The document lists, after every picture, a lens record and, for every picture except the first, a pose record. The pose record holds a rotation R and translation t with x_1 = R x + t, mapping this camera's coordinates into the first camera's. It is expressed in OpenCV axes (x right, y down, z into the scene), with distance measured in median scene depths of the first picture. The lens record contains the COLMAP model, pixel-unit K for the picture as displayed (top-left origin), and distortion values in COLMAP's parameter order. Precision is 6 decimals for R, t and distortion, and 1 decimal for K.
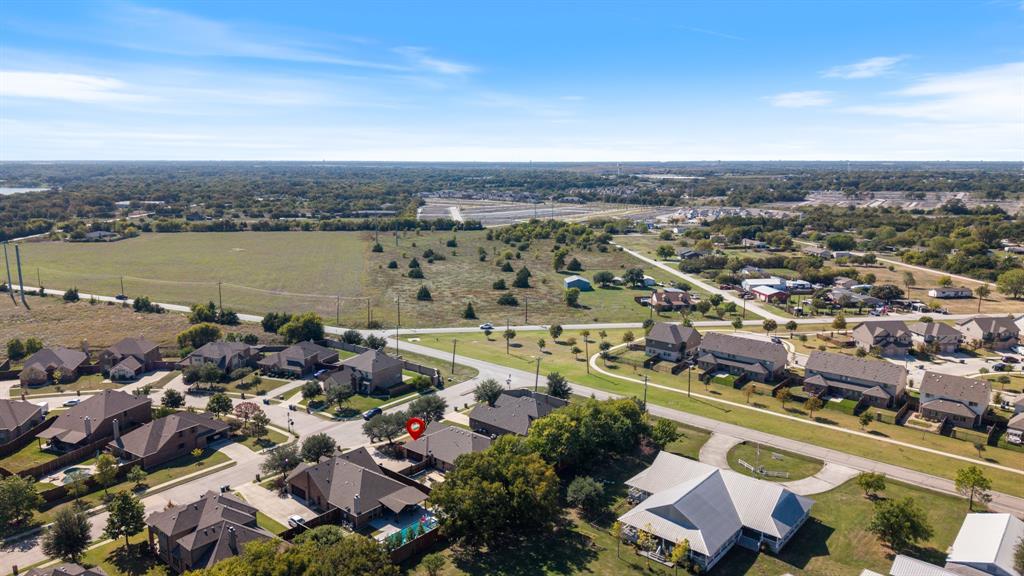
lens RADIAL K [[703.9, 0, 534.3], [0, 703.9, 286.8], [0, 0, 1]] dist [0.070954, -0.099578]
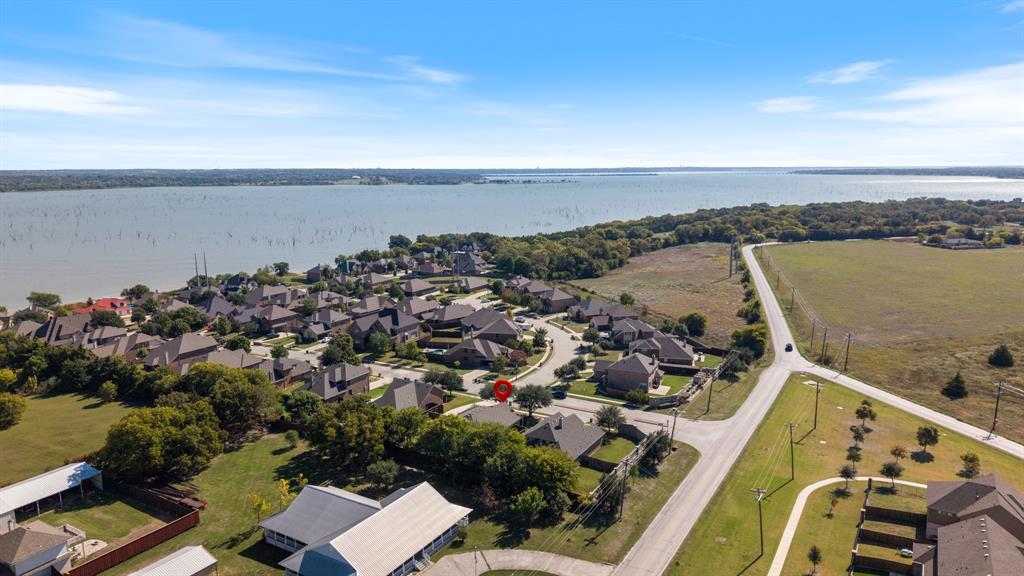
lens RADIAL K [[688.3, 0, 512.0], [0, 688.3, 288.0], [0, 0, 1]] dist [0.070687, -0.090160]
pose [[0.142422, 0.169204, -0.975236, 0.688980], [-0.170448, 0.974754, 0.144229, -0.114828], [0.975020, 0.145685, 0.167667, 0.600359]]
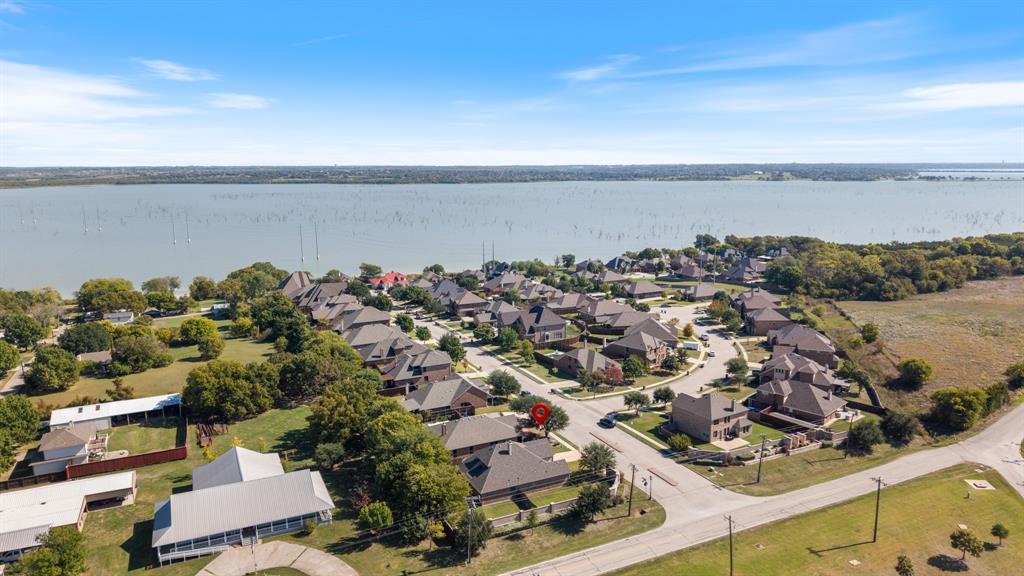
lens RADIAL K [[688.3, 0, 512.0], [0, 688.3, 288.0], [0, 0, 1]] dist [0.070687, -0.090160]
pose [[-0.434717, 0.160045, -0.886232, 0.569652], [-0.155649, 0.955920, 0.248980, -0.192859], [0.887014, 0.246177, -0.390643, 1.023646]]
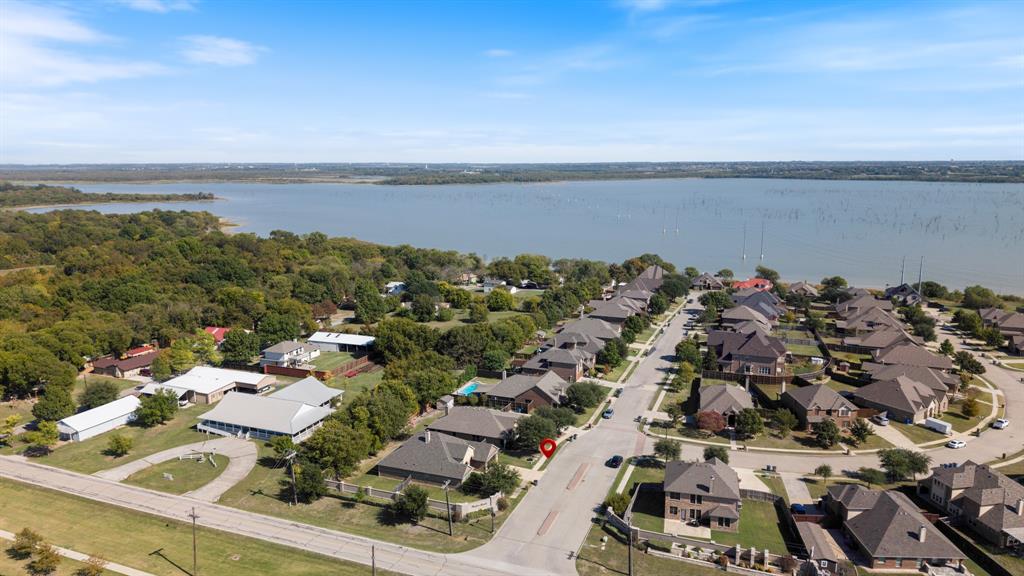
lens RADIAL K [[693.1, 0, 516.7], [0, 693.1, 315.2], [0, 0, 1]] dist [0.065060, -0.079046]
pose [[-0.957198, 0.061923, -0.282734, 0.104926], [-0.052259, 0.923817, 0.379251, -0.260341], [0.284679, 0.377793, -0.881039, 1.394790]]
